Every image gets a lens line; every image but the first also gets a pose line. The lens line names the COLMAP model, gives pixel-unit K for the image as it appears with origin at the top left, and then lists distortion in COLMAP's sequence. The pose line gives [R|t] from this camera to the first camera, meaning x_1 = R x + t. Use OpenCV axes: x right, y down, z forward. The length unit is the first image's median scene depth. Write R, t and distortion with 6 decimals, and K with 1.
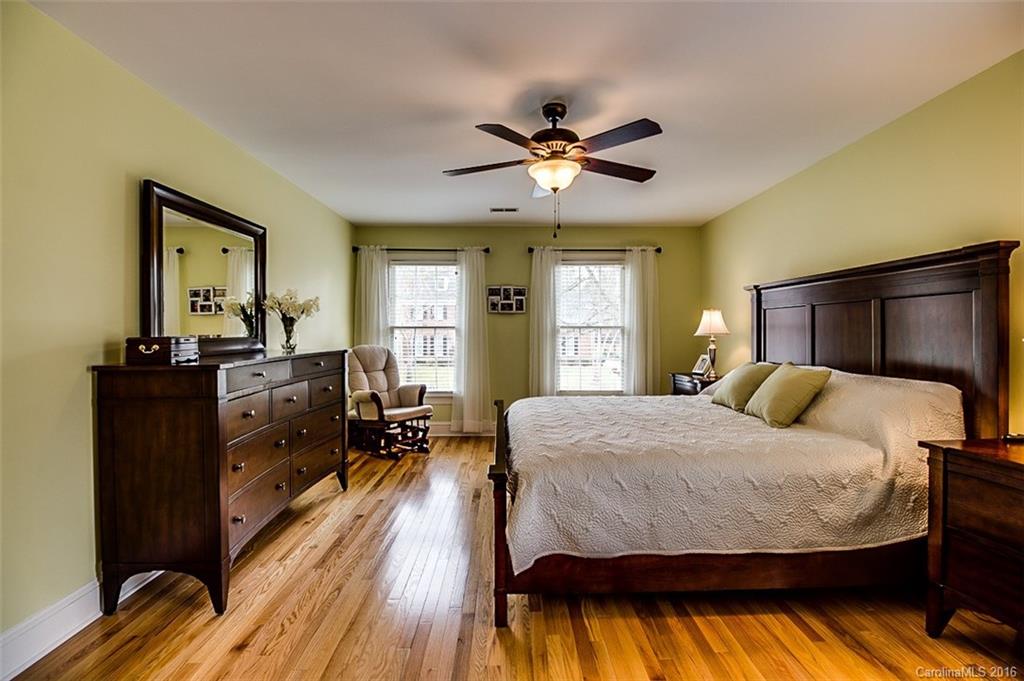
lens RADIAL K [[479.3, 0, 508.9], [0, 479.3, 332.9], [0, 0, 1]] dist [0.001791, -0.012328]
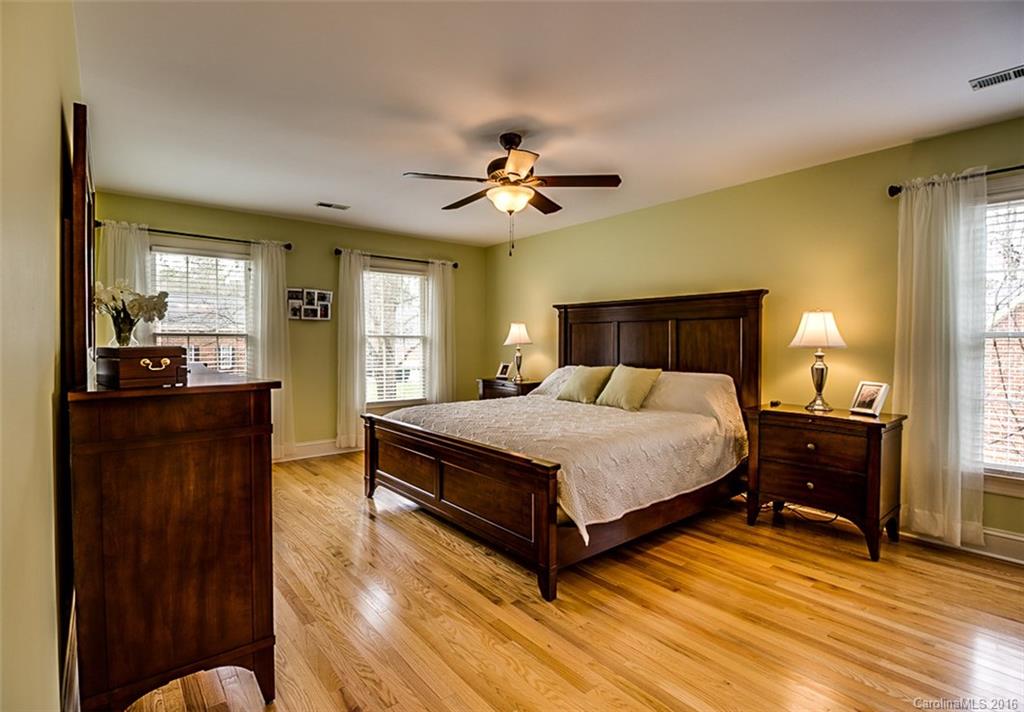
lens RADIAL K [[499.9, 0, 506.2], [0, 499.9, 347.8], [0, 0, 1]] dist [-0.000764, -0.000421]
pose [[0.792324, -0.004214, 0.610086, -0.593374], [-0.002030, 0.999952, 0.009544, 0.001720], [-0.610097, -0.008800, 0.792278, 0.092791]]
